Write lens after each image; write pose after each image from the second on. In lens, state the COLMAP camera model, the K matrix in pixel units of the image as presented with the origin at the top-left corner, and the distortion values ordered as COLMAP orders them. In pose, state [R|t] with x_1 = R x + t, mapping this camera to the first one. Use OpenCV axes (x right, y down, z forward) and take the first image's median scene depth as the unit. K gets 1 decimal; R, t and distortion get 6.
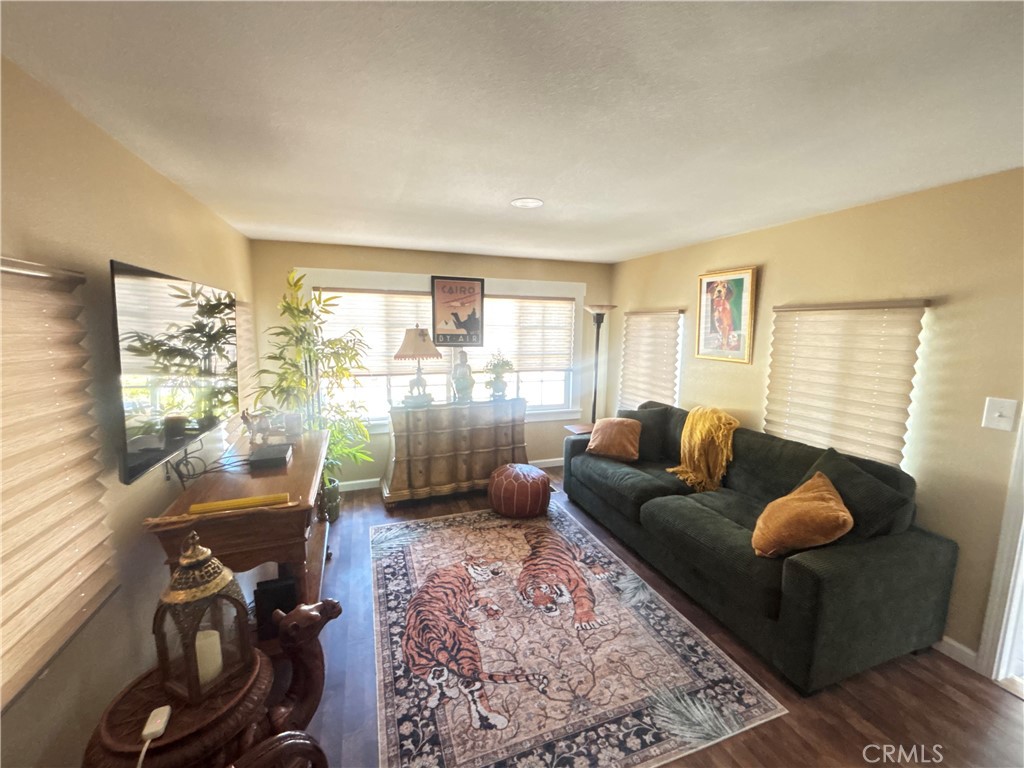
lens RADIAL K [[412.8, 0, 512.0], [0, 412.8, 384.0], [0, 0, 1]] dist [-0.000918, -0.000257]
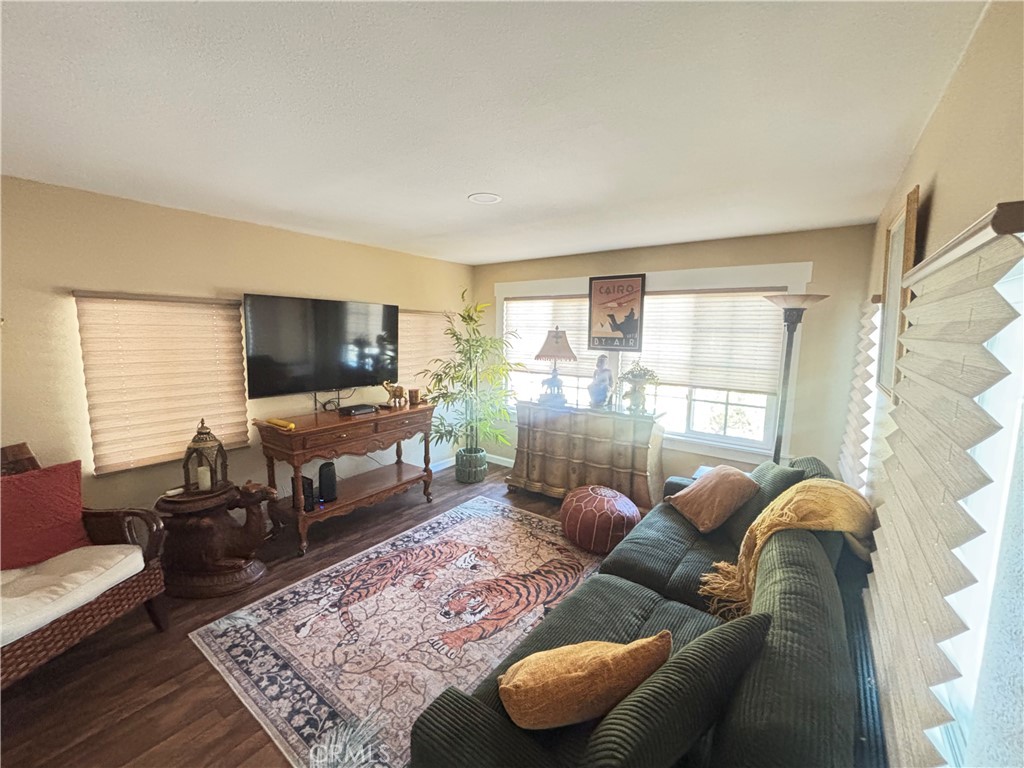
lens RADIAL K [[412.8, 0, 512.0], [0, 412.8, 384.0], [0, 0, 1]] dist [-0.000918, -0.000257]
pose [[0.560286, 0.106019, -0.821486, 0.650528], [-0.121368, 0.991578, 0.045193, -0.039698], [0.819359, 0.074381, 0.568435, 0.375563]]
